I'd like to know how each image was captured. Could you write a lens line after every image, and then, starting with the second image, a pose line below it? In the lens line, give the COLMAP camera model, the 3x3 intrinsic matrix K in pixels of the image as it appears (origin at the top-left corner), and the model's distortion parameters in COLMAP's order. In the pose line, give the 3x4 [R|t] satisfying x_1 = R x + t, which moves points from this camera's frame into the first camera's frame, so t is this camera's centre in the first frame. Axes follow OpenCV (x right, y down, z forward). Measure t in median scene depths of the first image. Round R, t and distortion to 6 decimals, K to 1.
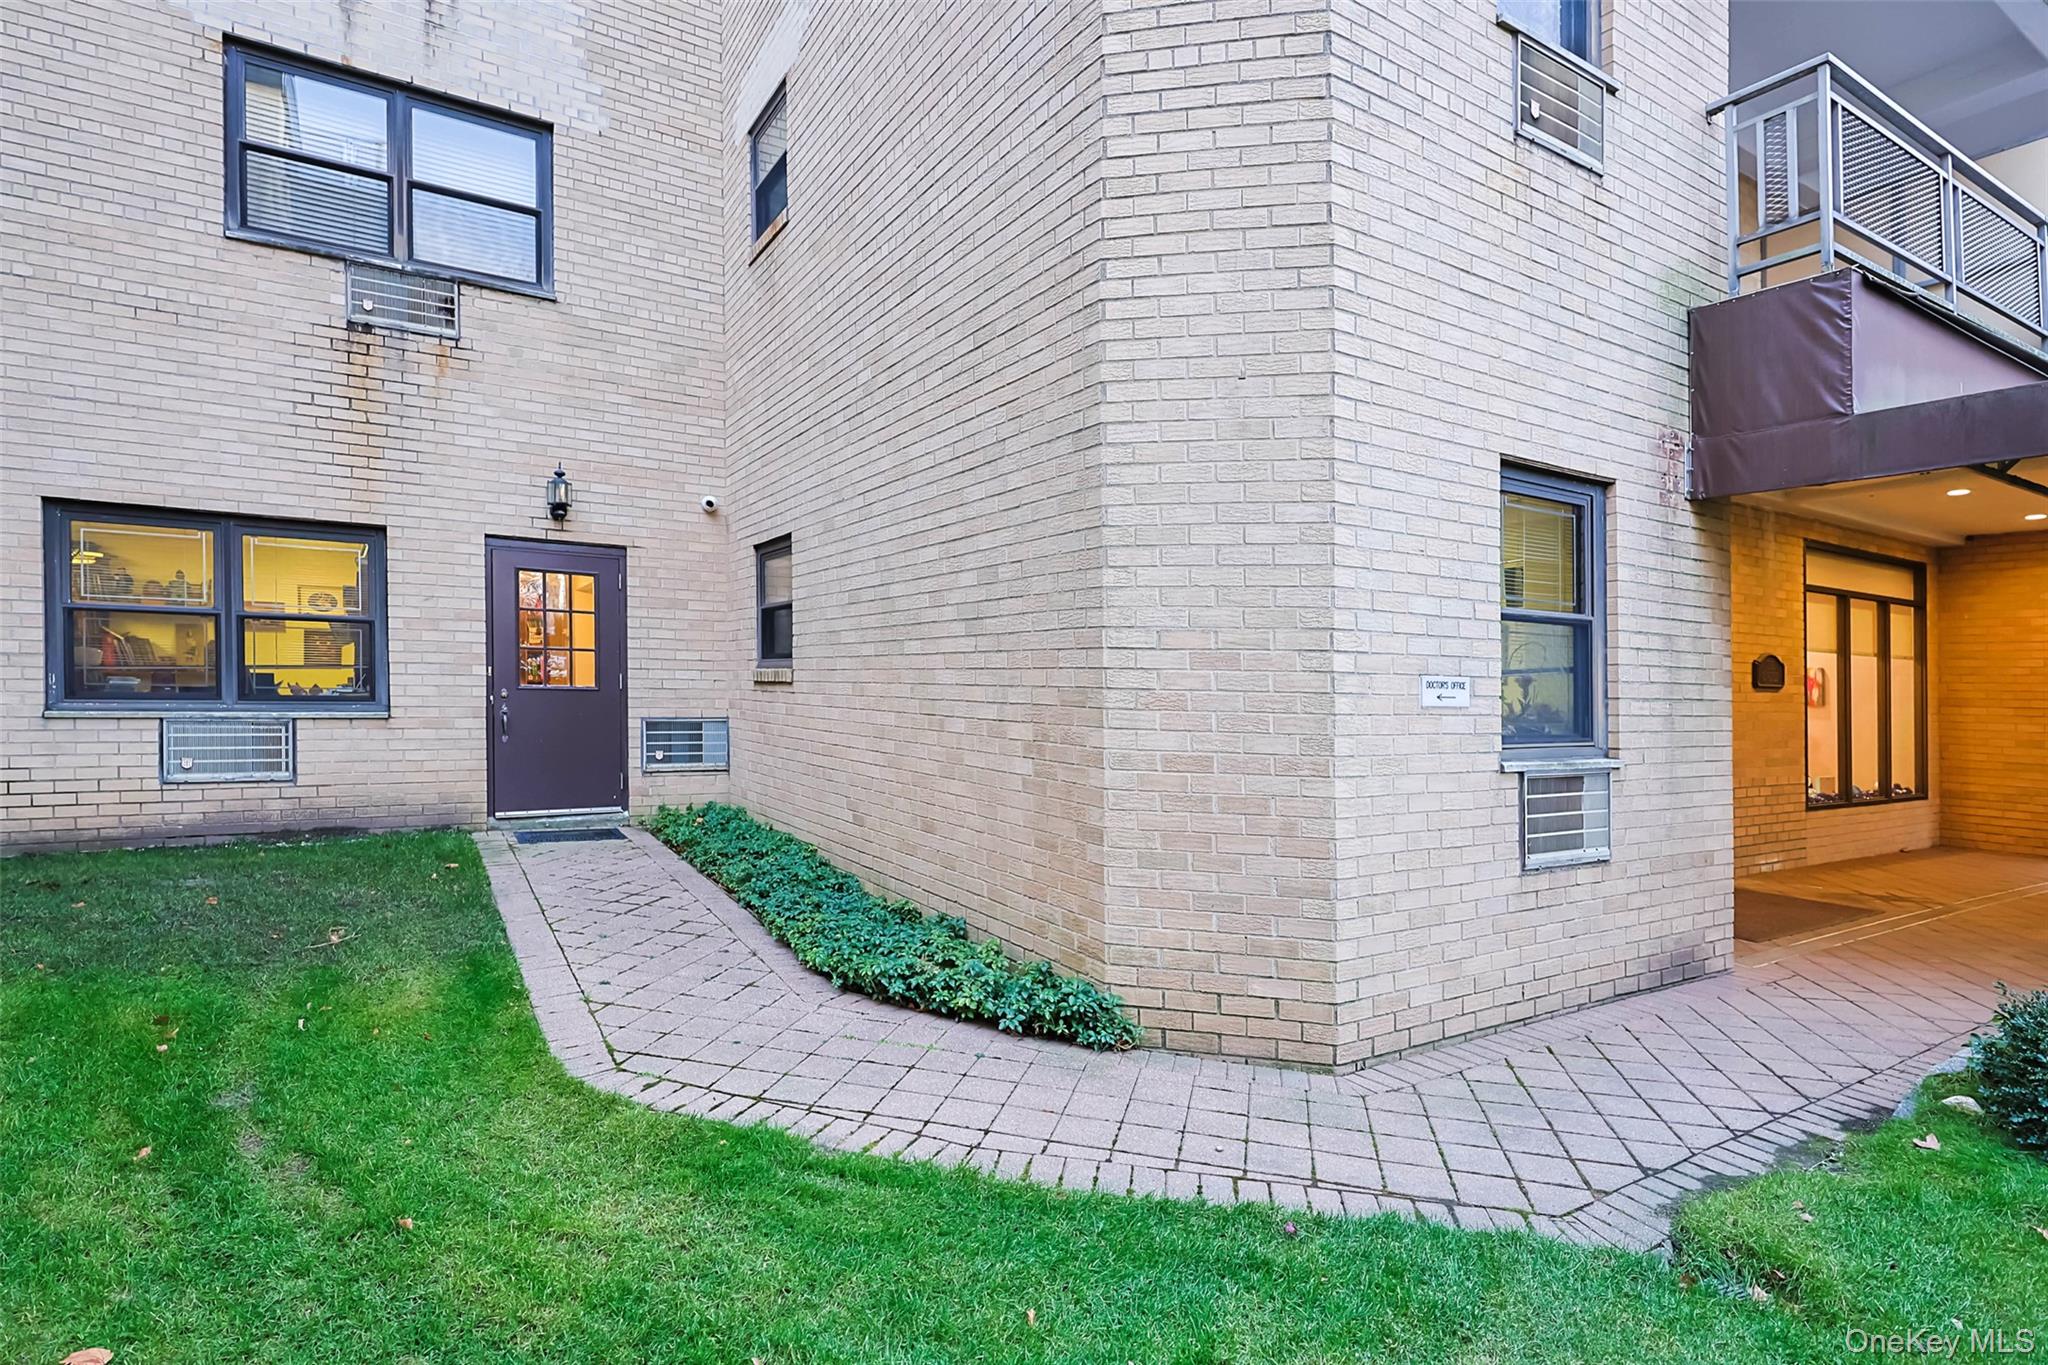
lens RADIAL K [[921.9, 0, 1022.0], [0, 921.9, 743.6], [0, 0, 1]] dist [0.002190, -0.001194]
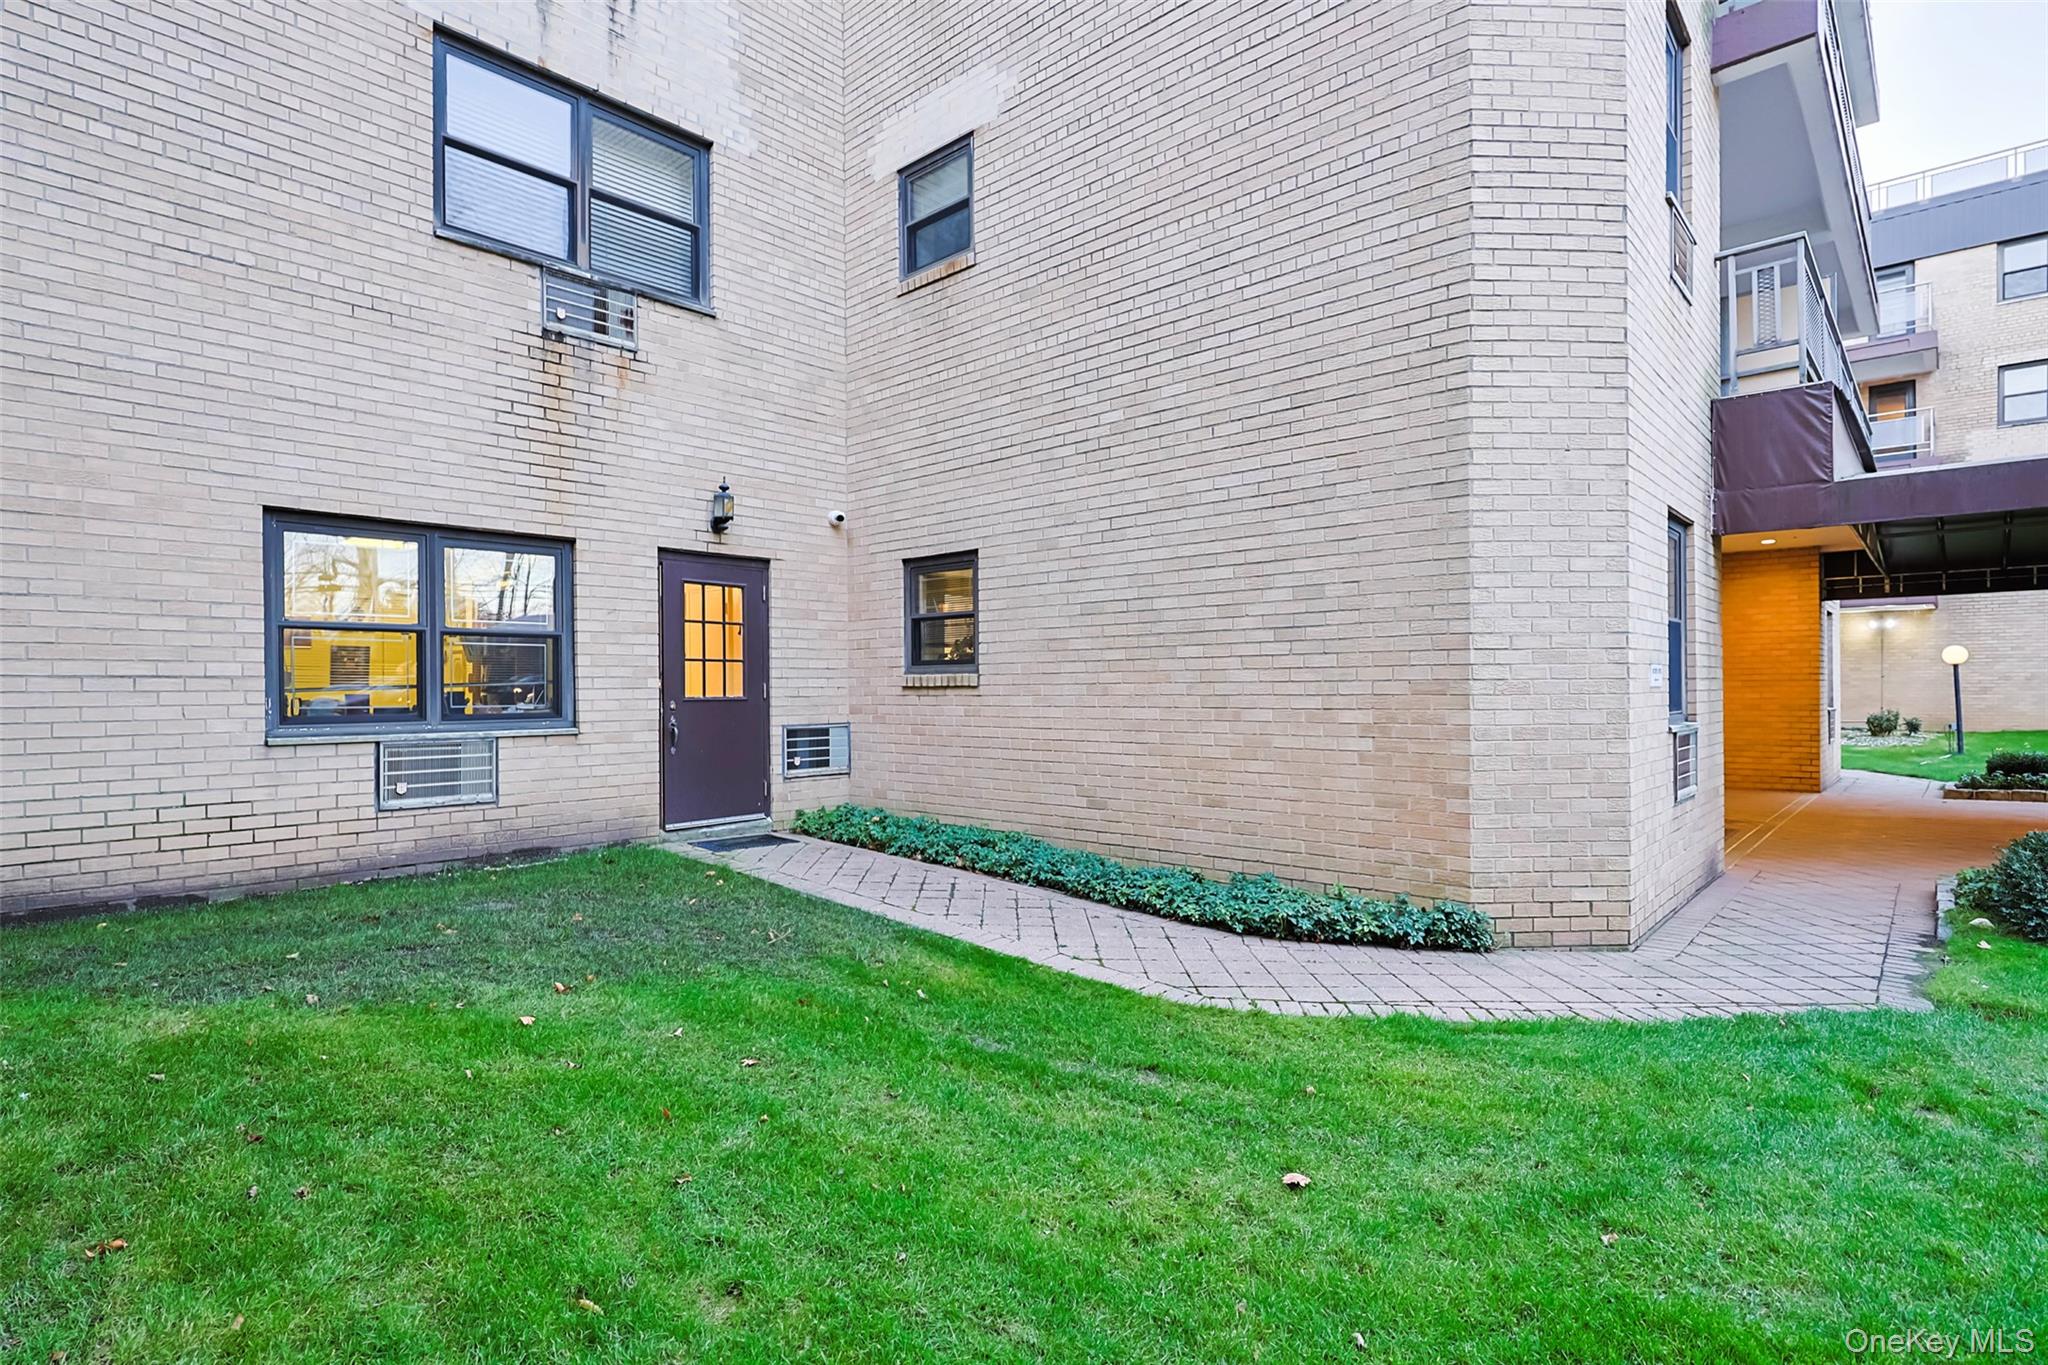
lens RADIAL K [[921.9, 0, 997.2], [0, 921.9, 752.2], [0, 0, 1]] dist [0.002190, -0.001194]
pose [[0.967792, -0.045540, 0.247598, -0.558911], [0.043680, 0.998961, 0.013002, -0.001701], [-0.247932, -0.001768, 0.968776, -0.070354]]
